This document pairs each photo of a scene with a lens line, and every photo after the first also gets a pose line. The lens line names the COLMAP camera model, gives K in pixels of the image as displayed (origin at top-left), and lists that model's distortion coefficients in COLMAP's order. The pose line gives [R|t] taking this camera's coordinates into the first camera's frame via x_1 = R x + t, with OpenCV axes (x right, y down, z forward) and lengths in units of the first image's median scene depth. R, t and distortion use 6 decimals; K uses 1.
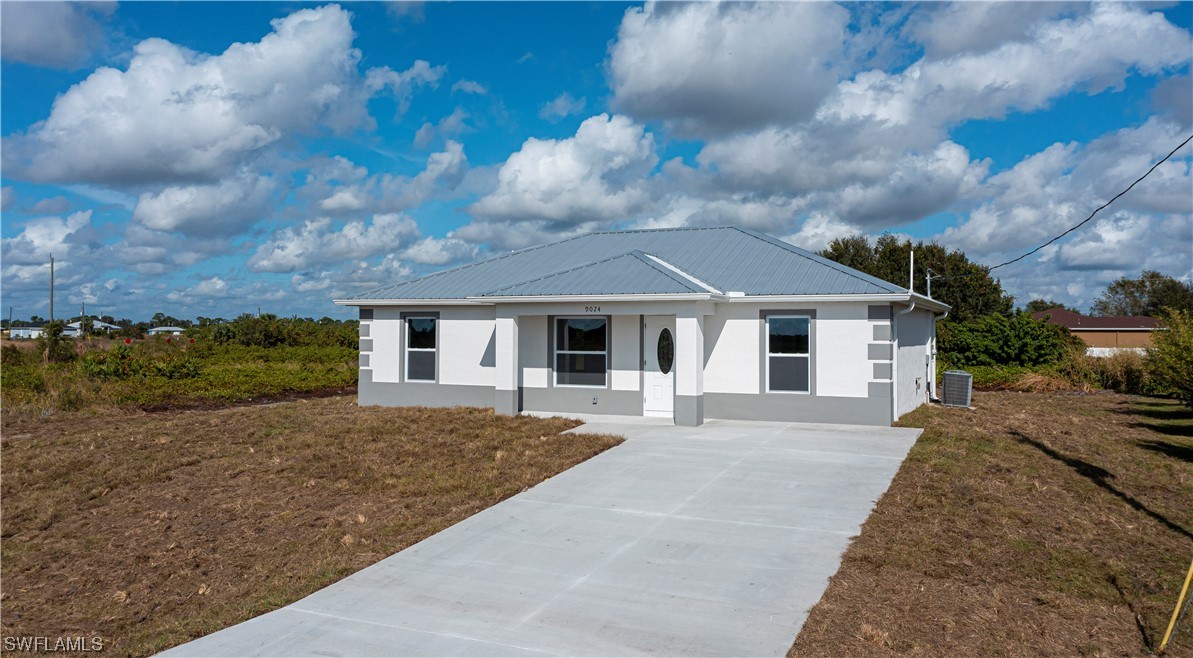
lens RADIAL K [[952.0, 0, 590.8], [0, 952.0, 340.5], [0, 0, 1]] dist [-0.000217, 0.000252]
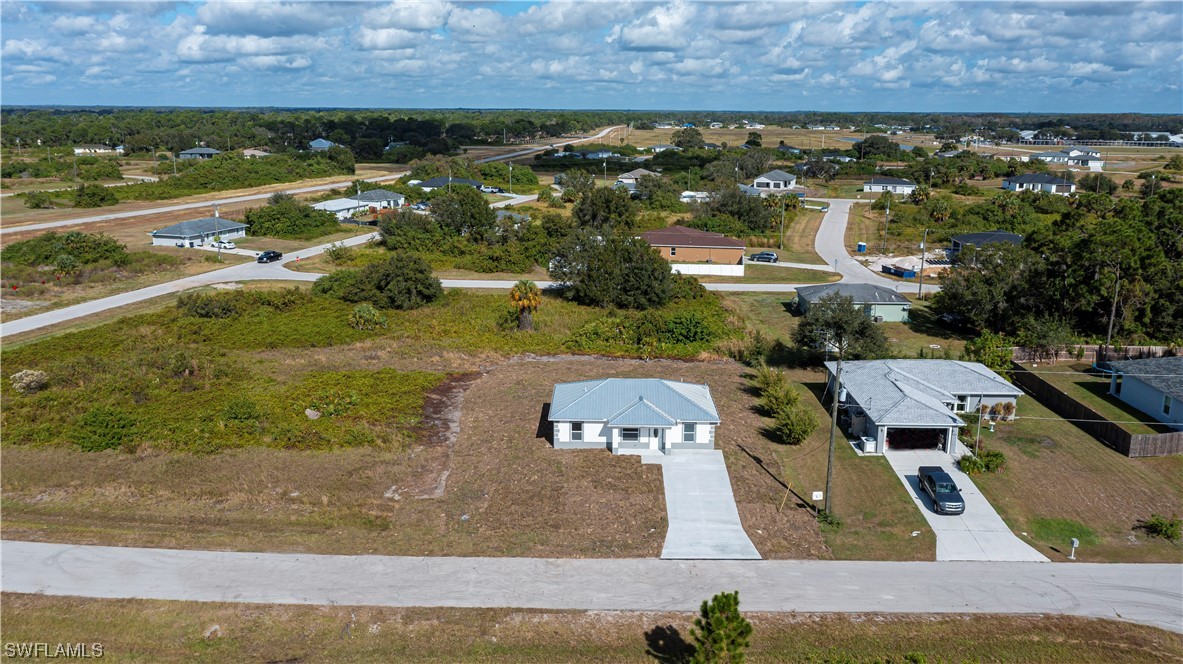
lens RADIAL K [[944.0, 0, 588.0], [0, 944.0, 332.3], [0, 0, 1]] dist [-0.000217, 0.000252]
pose [[0.908831, -0.101094, 0.404729, -1.510516], [-0.001768, 0.969250, 0.246070, -1.189901], [-0.417160, -0.224351, 0.880707, -1.913217]]
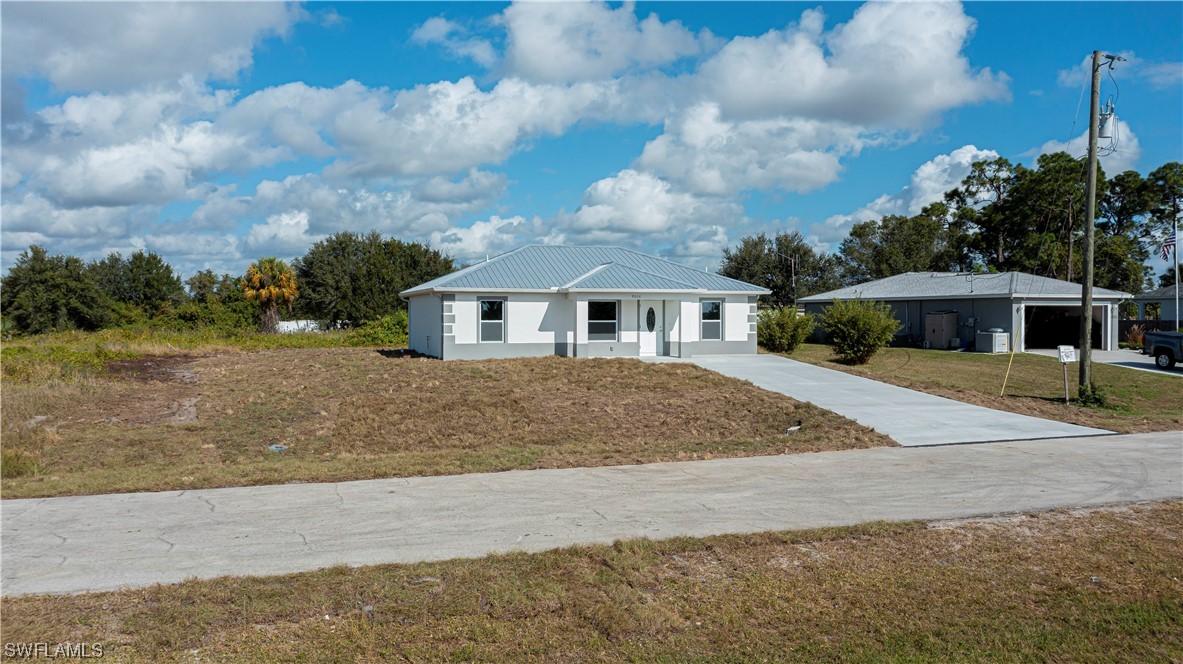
lens RADIAL K [[944.0, 0, 586.2], [0, 944.0, 327.4], [0, 0, 1]] dist [-0.000217, 0.000252]
pose [[0.713493, -0.022097, 0.700314, -1.186918], [0.003578, 0.999604, 0.027896, -0.023377], [-0.700653, -0.017398, 0.713290, -0.182990]]
